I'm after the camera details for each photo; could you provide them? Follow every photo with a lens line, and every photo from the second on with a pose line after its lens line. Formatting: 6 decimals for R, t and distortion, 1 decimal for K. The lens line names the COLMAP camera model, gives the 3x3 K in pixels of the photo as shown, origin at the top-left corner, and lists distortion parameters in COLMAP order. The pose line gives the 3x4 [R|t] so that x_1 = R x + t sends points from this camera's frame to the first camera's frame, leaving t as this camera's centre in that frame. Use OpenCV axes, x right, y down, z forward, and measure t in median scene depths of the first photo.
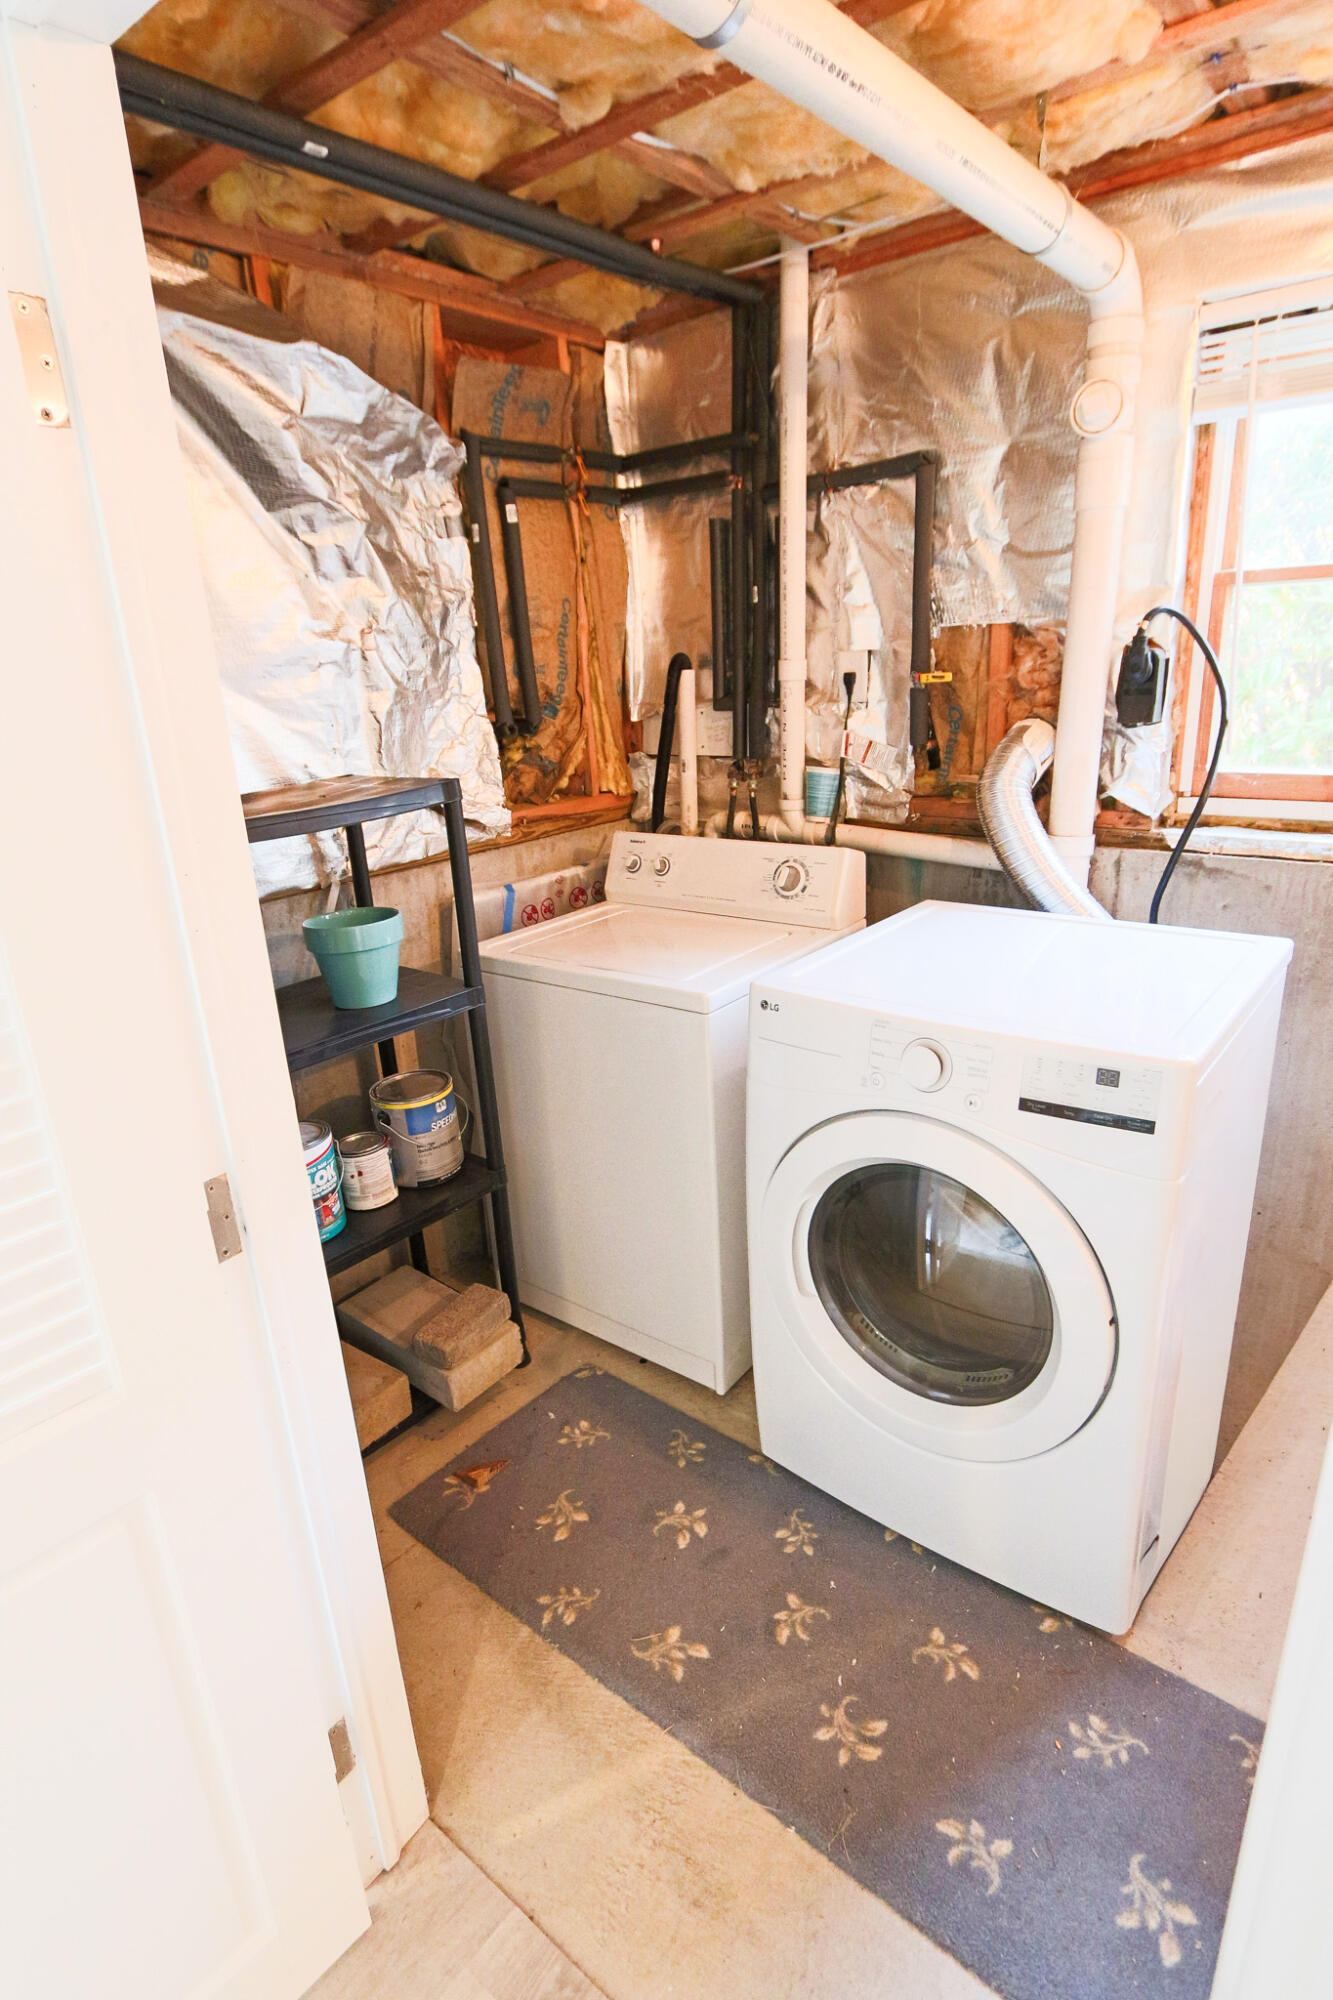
lens RADIAL K [[1029.3, 0, 666.5], [0, 1029.3, 1000.0], [0, 0, 1]] dist [-0.017337, 0.002337]
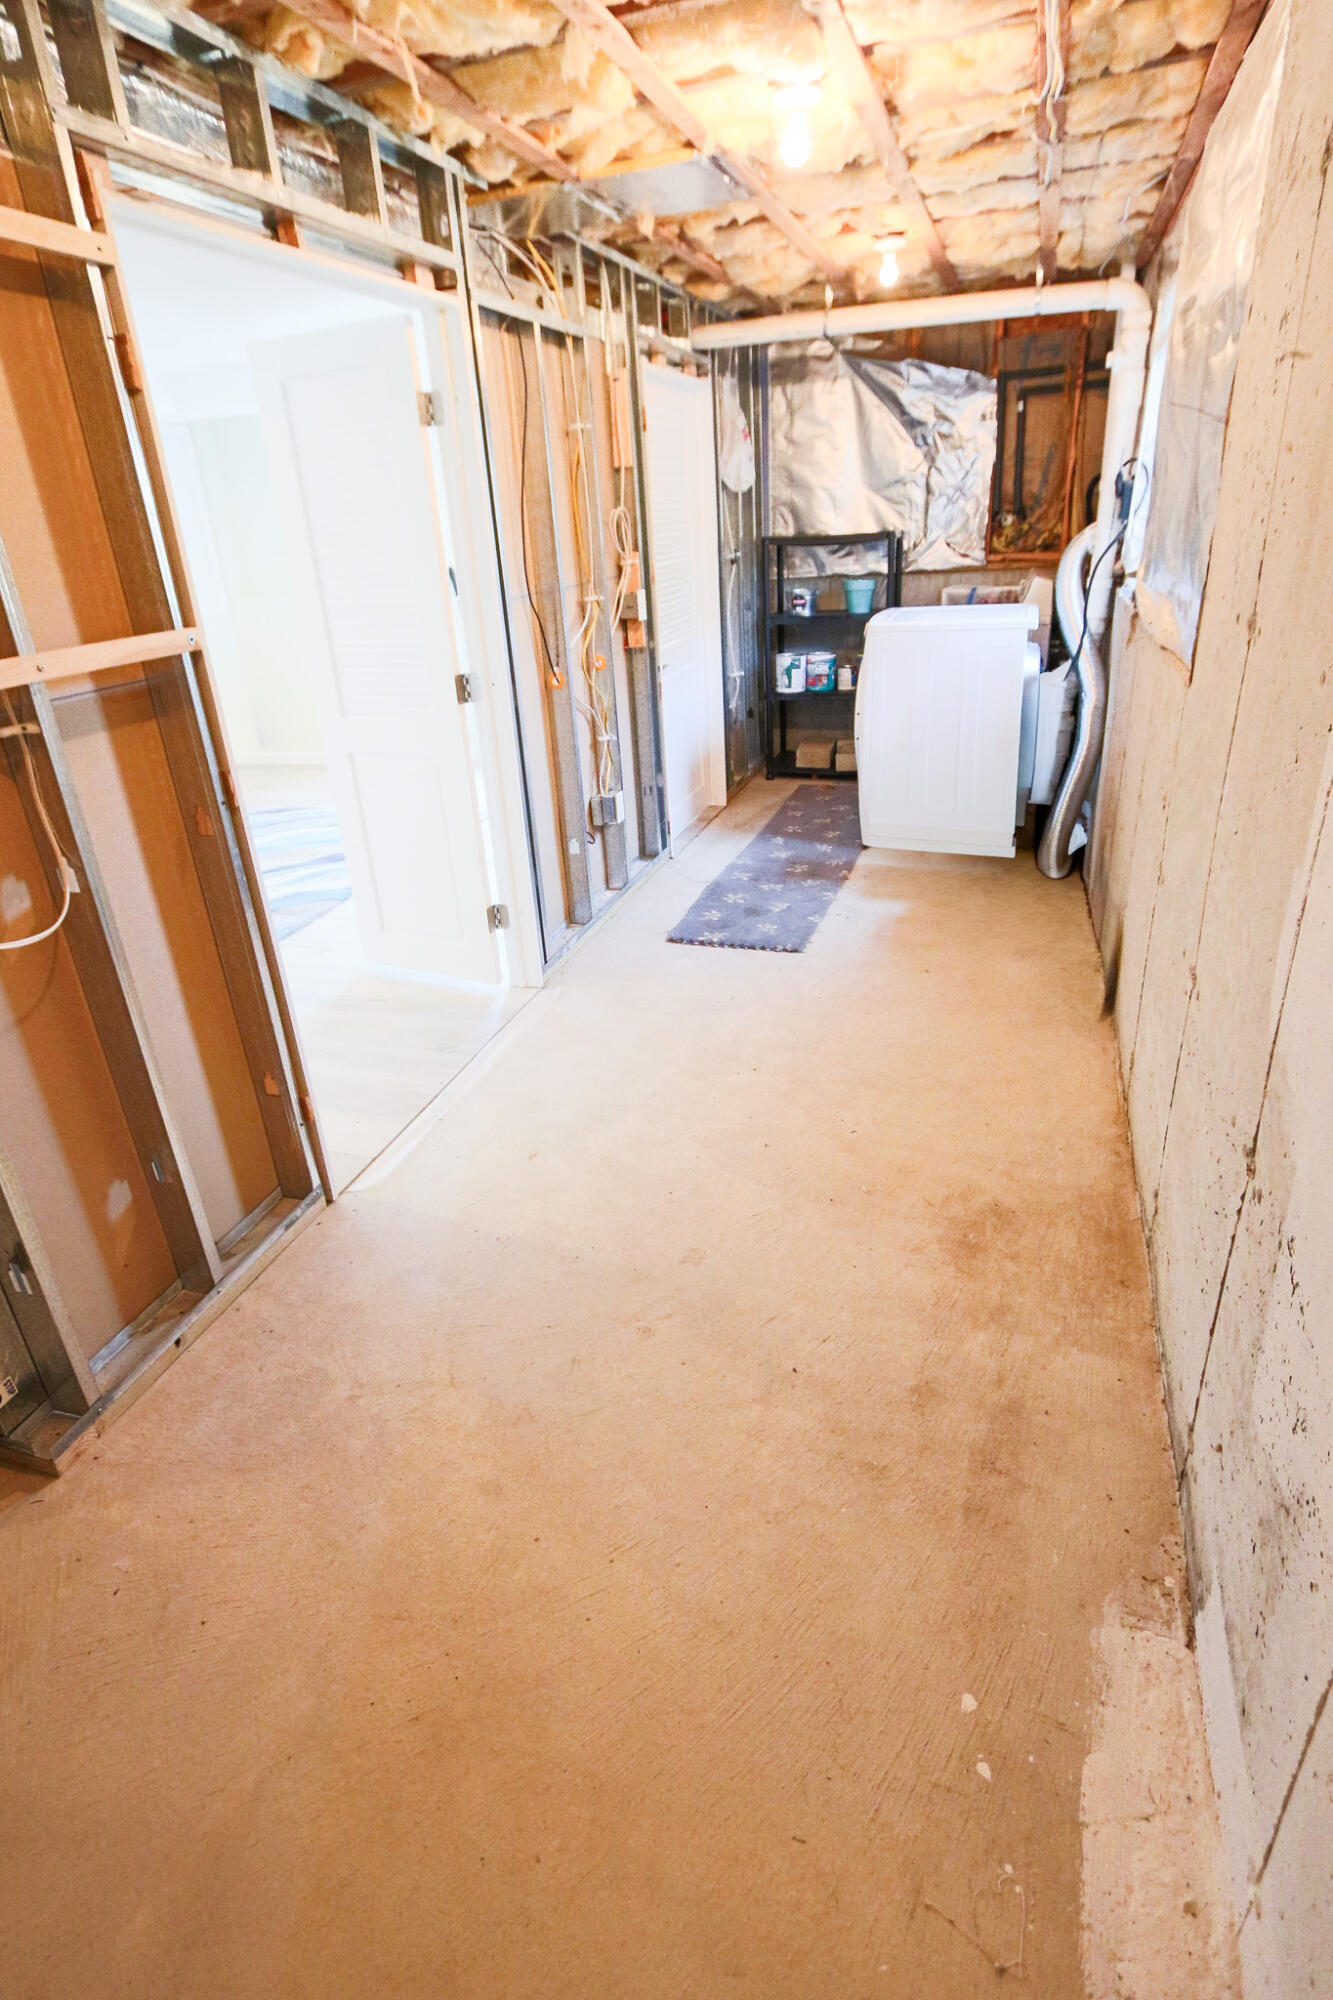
lens RADIAL K [[1029.3, 0, 666.5], [0, 1029.3, 1000.0], [0, 0, 1]] dist [-0.017337, 0.002337]
pose [[0.367013, 0.425467, -0.827212, 1.926372], [-0.255421, 0.901181, 0.350189, 0.089749], [0.894462, 0.082763, 0.439418, -0.515752]]
